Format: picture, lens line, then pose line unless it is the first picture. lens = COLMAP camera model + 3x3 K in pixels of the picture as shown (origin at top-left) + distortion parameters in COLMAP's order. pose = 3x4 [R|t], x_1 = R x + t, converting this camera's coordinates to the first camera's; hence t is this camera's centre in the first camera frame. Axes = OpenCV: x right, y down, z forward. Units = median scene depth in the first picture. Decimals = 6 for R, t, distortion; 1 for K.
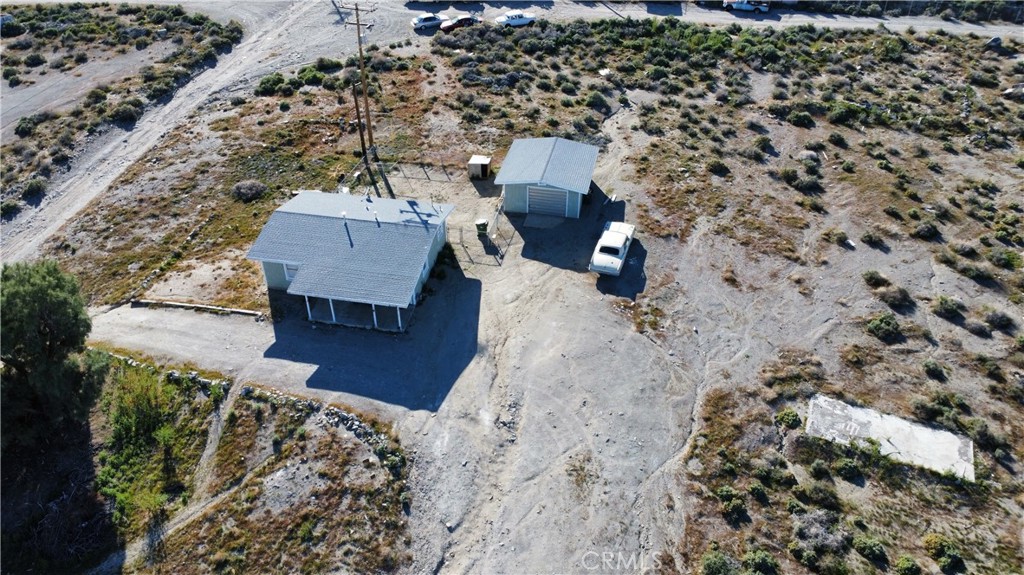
lens RADIAL K [[747.5, 0, 512.0], [0, 747.5, 287.5], [0, 0, 1]] dist [-0.016081, -0.025469]
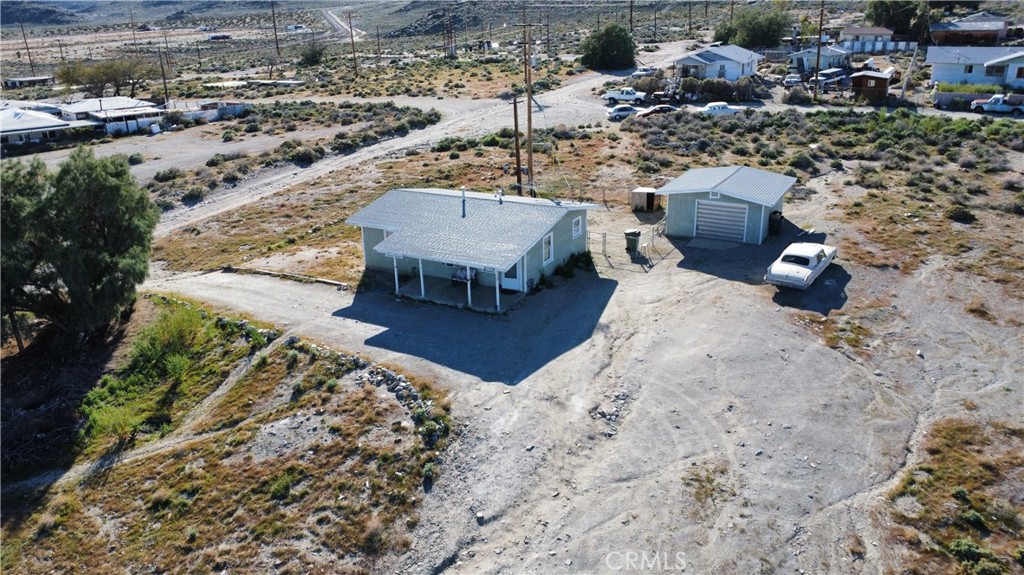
lens RADIAL K [[747.5, 0, 512.0], [0, 747.5, 287.5], [0, 0, 1]] dist [-0.016081, -0.025469]
pose [[0.954259, 0.085200, -0.286584, 0.093611], [-0.159572, 0.955734, -0.247204, 0.248804], [0.252836, 0.281627, 0.925613, 0.314157]]
